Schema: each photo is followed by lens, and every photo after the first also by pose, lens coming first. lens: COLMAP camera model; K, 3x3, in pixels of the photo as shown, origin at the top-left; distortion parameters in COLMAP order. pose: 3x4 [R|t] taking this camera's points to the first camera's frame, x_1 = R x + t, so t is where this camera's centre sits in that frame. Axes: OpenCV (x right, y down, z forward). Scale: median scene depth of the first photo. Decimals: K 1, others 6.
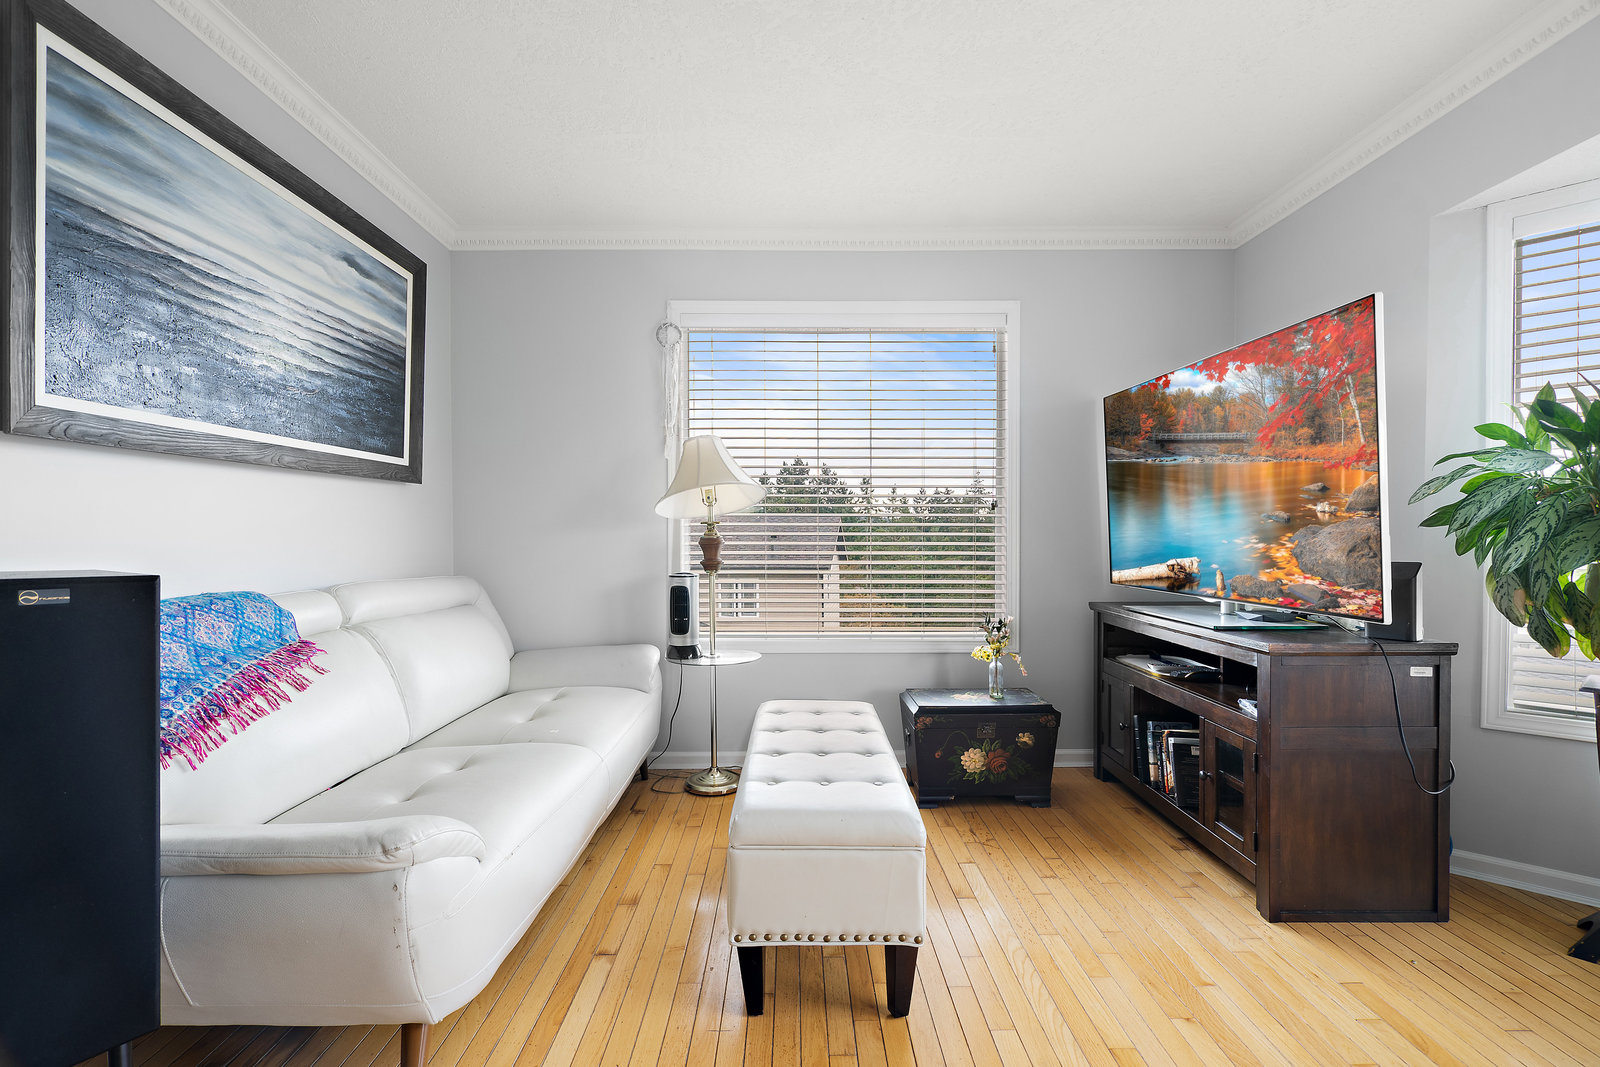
lens RADIAL K [[731.4, 0, 805.0], [0, 731.4, 534.0], [0, 0, 1]] dist [-0.005310, 0.001766]
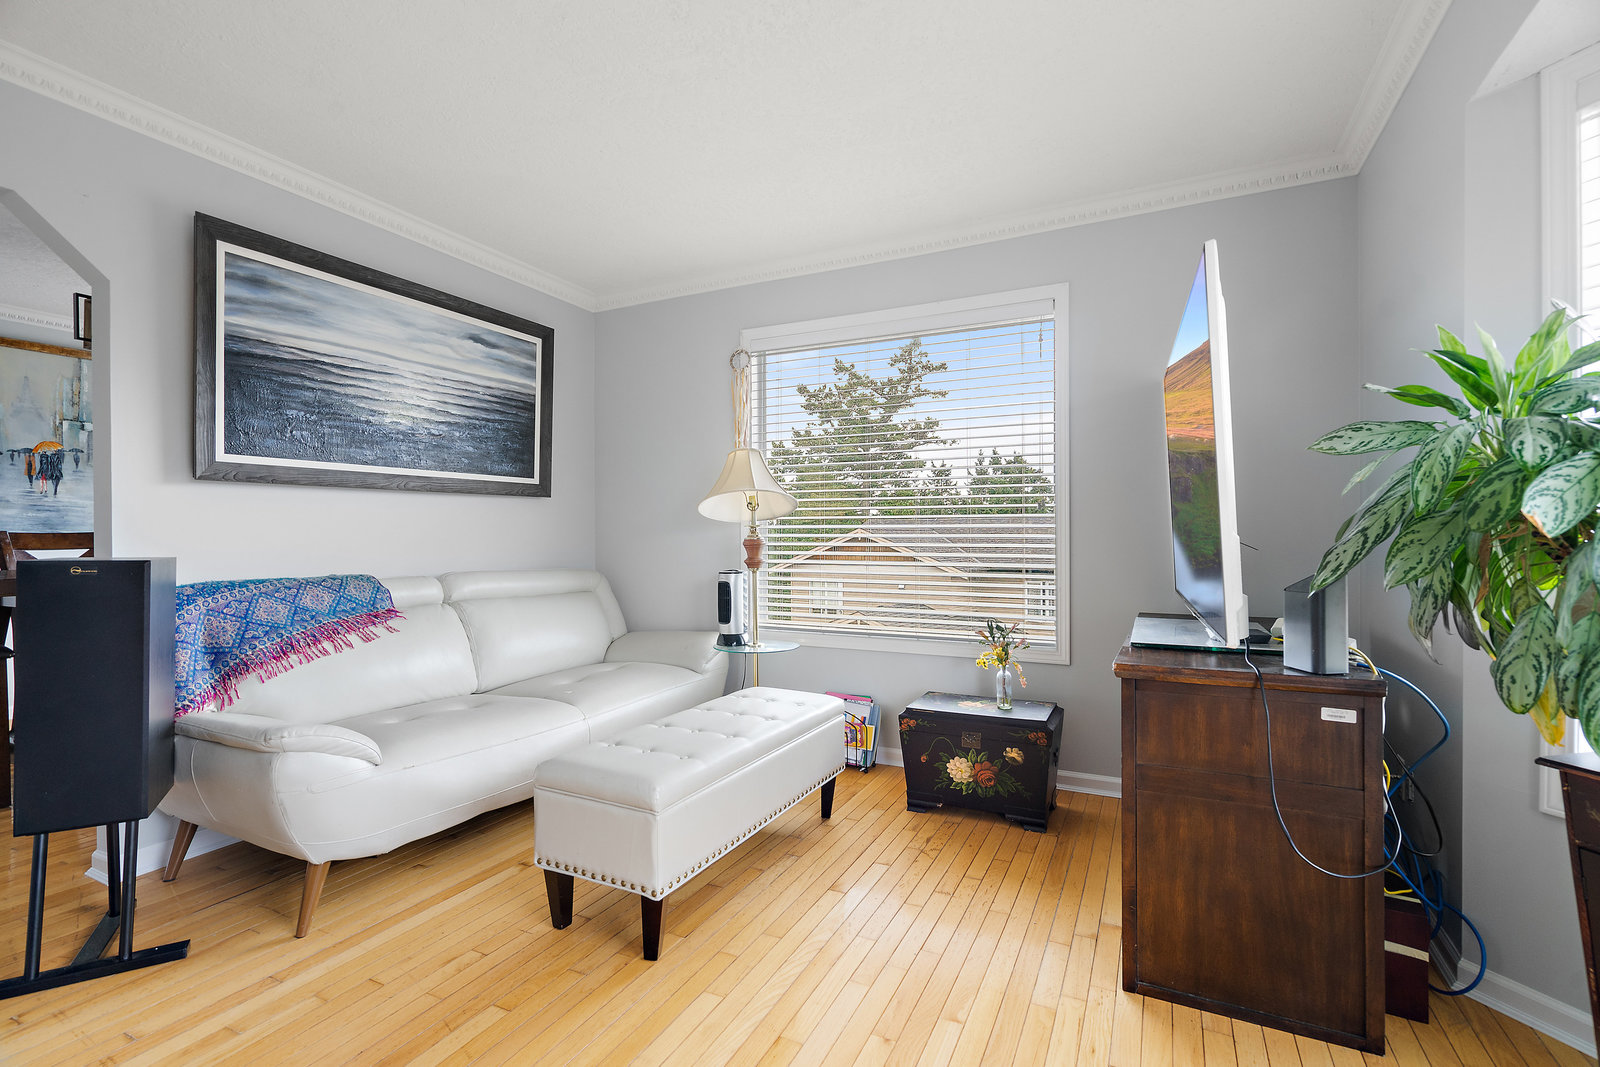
lens RADIAL K [[731.4, 0, 831.4], [0, 731.4, 522.6], [0, 0, 1]] dist [-0.005310, 0.001766]
pose [[0.896285, -0.008843, -0.443389, 0.621149], [0.001563, 0.999858, -0.016783, -0.001159], [0.443475, 0.014350, 0.896172, 0.066034]]
